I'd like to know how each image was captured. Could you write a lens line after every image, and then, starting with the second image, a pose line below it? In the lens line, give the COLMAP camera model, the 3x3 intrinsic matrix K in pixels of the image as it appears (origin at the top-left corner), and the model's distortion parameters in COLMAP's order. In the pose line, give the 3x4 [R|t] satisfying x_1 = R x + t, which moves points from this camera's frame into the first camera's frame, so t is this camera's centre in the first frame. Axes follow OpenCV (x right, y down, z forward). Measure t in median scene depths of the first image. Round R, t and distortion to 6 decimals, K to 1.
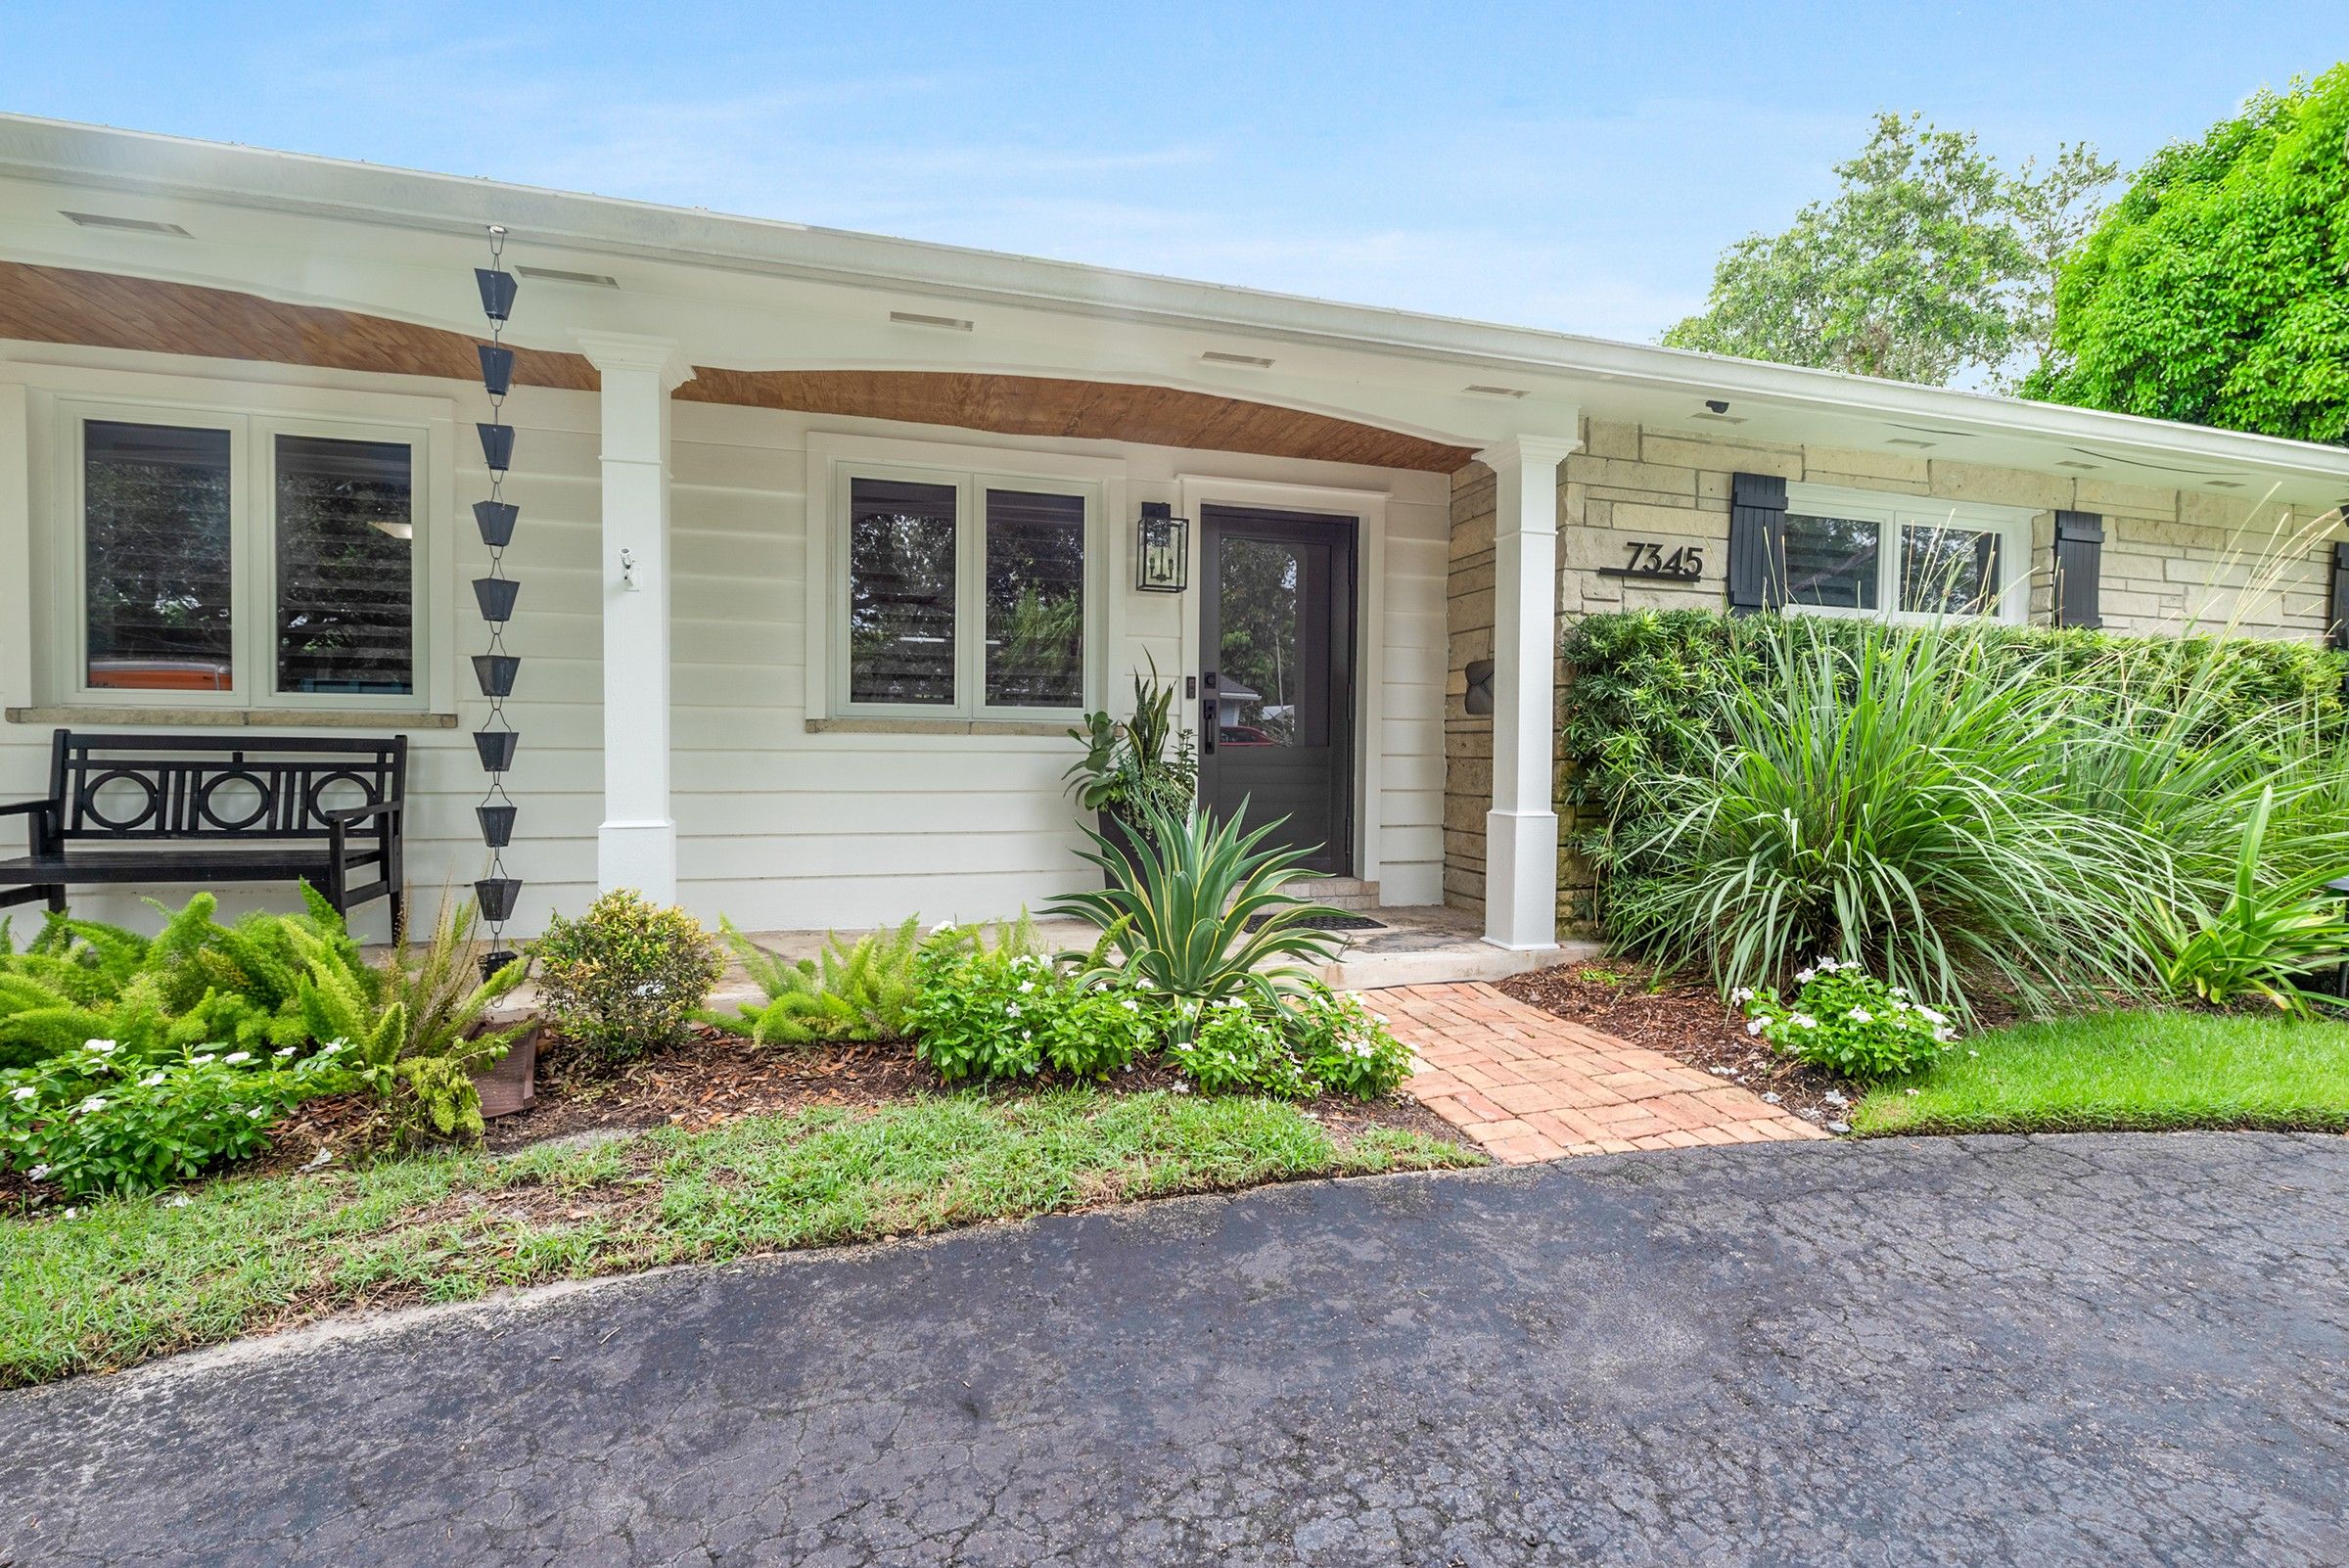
lens RADIAL K [[1040.9, 0, 1174.5], [0, 1040.9, 784.0], [0, 0, 1]] dist [-0.016251, -0.000233]
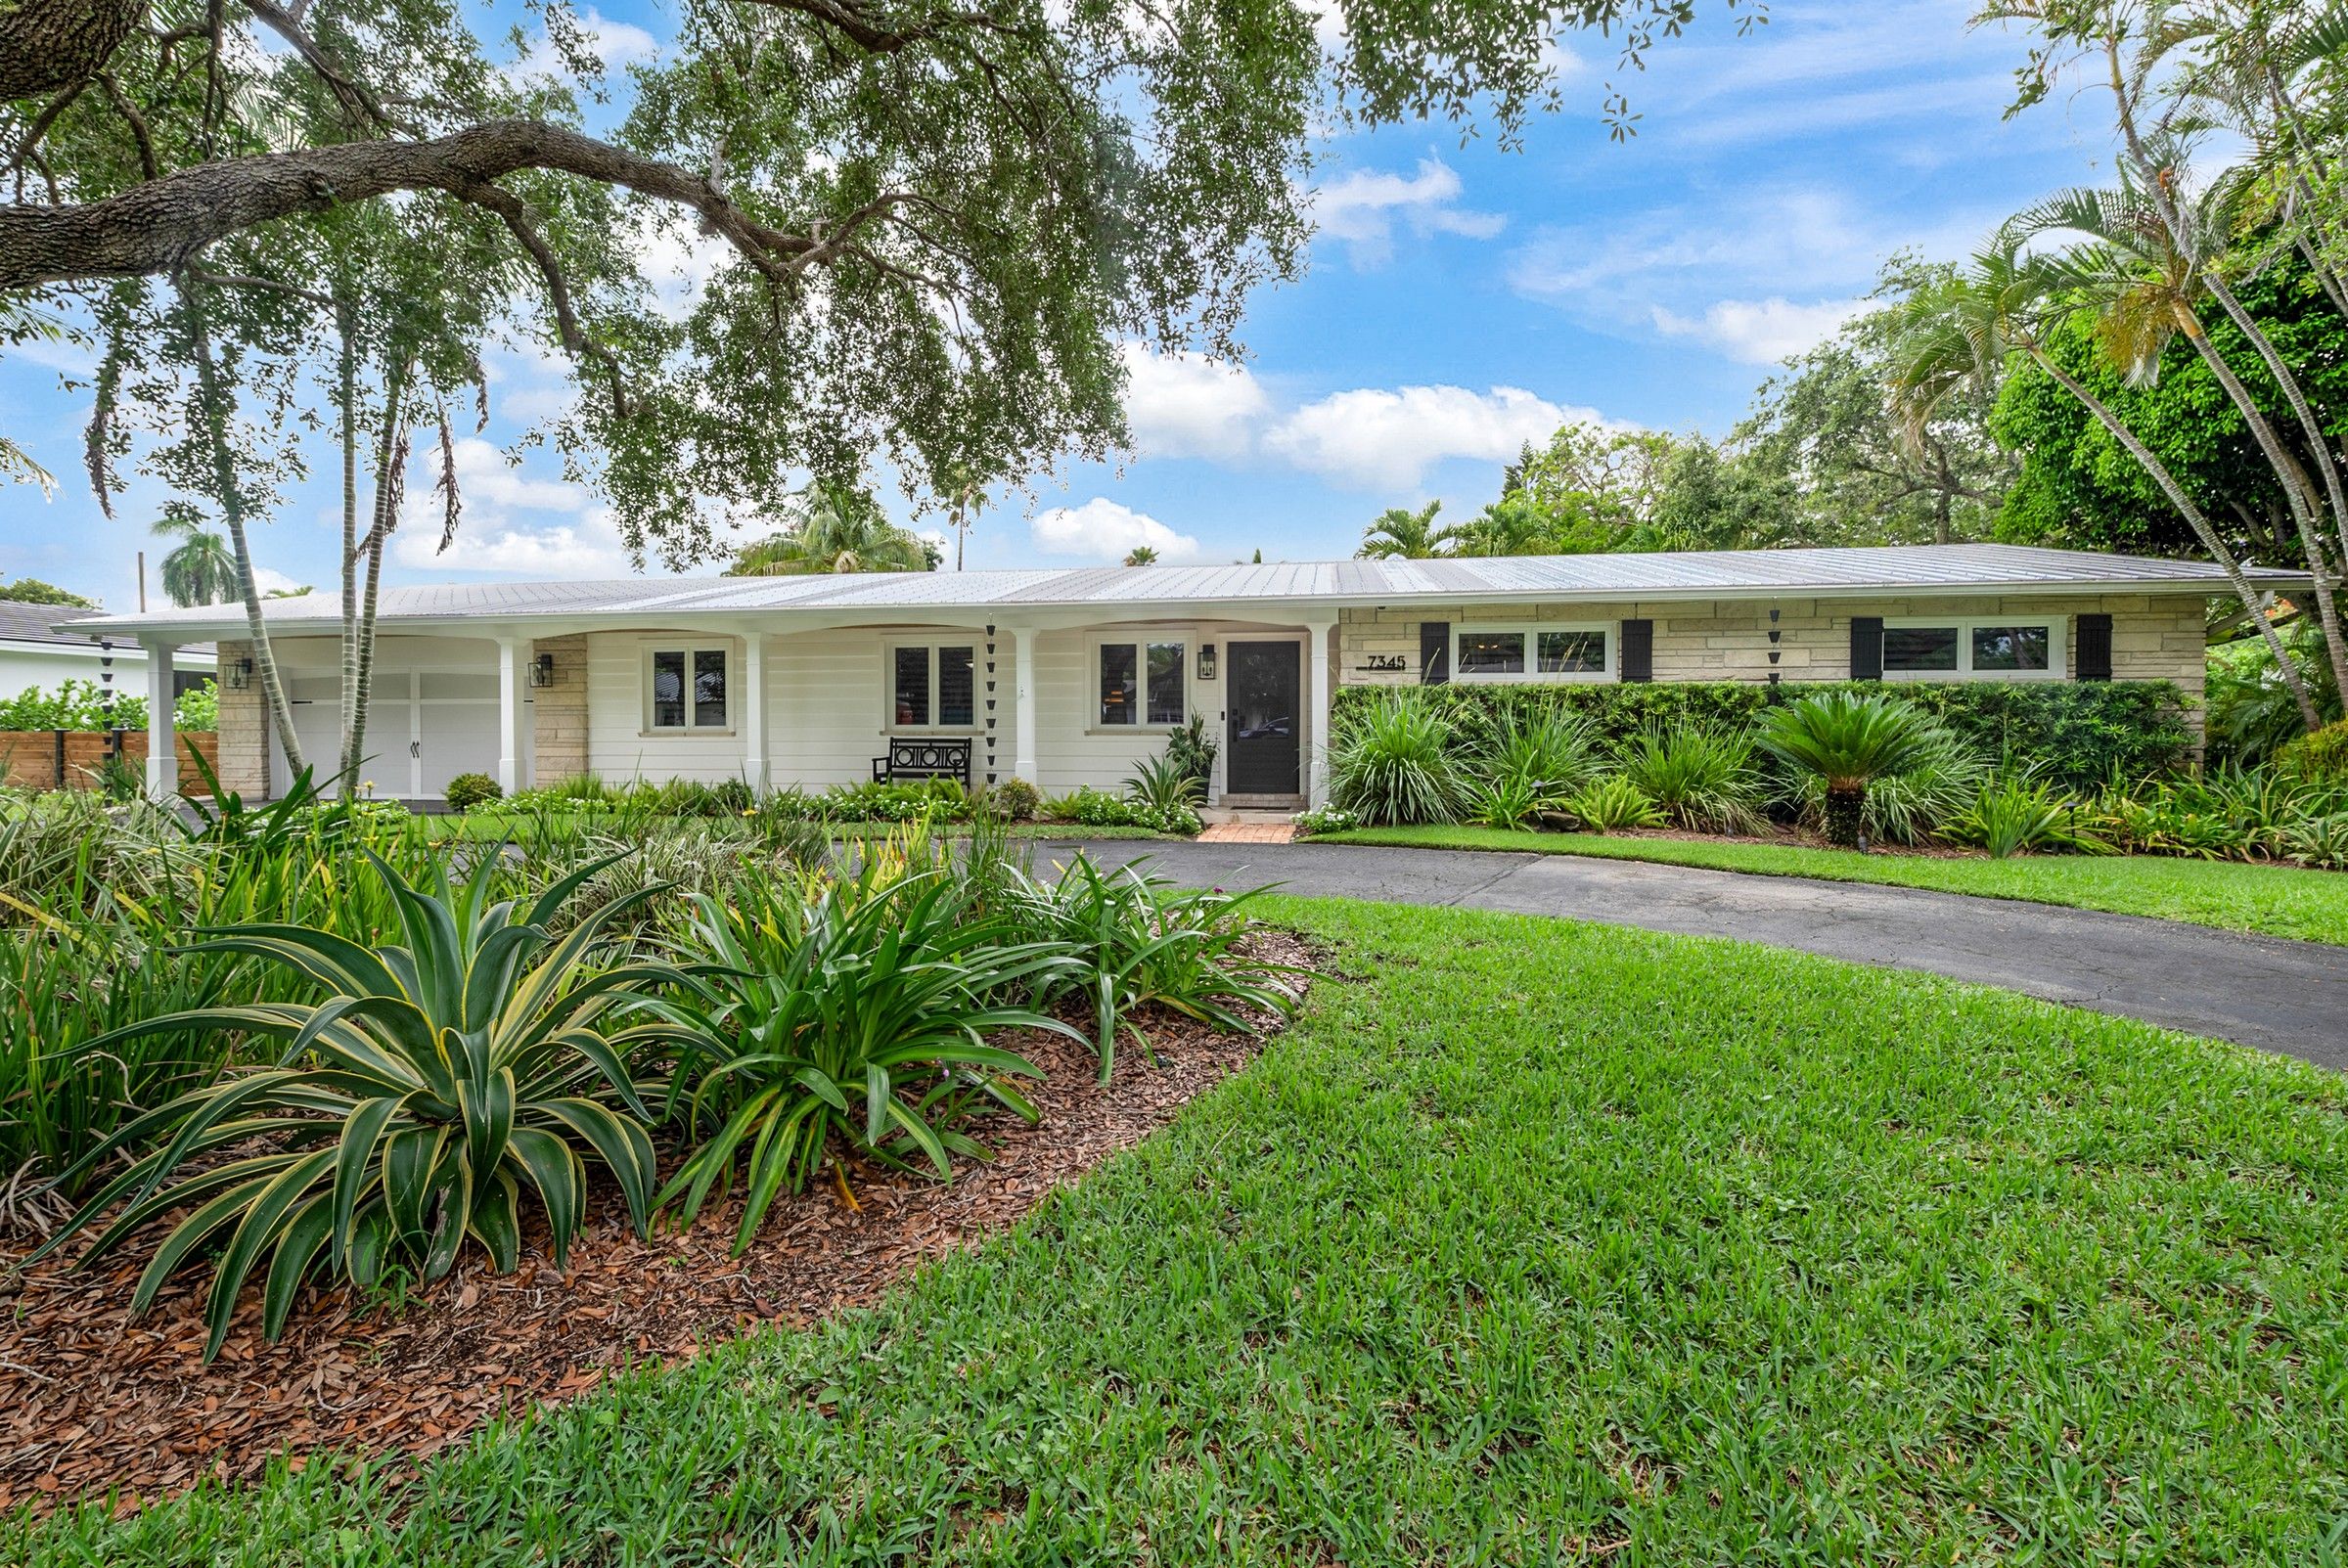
lens RADIAL K [[936.1, 0, 1172.4], [0, 936.1, 791.9], [0, 0, 1]] dist [0.002153, 0.000170]
pose [[0.909580, 0.013131, -0.415322, 1.066012], [-0.003975, 0.999730, 0.022902, 0.053941], [0.415510, -0.019180, 0.909386, -1.437223]]
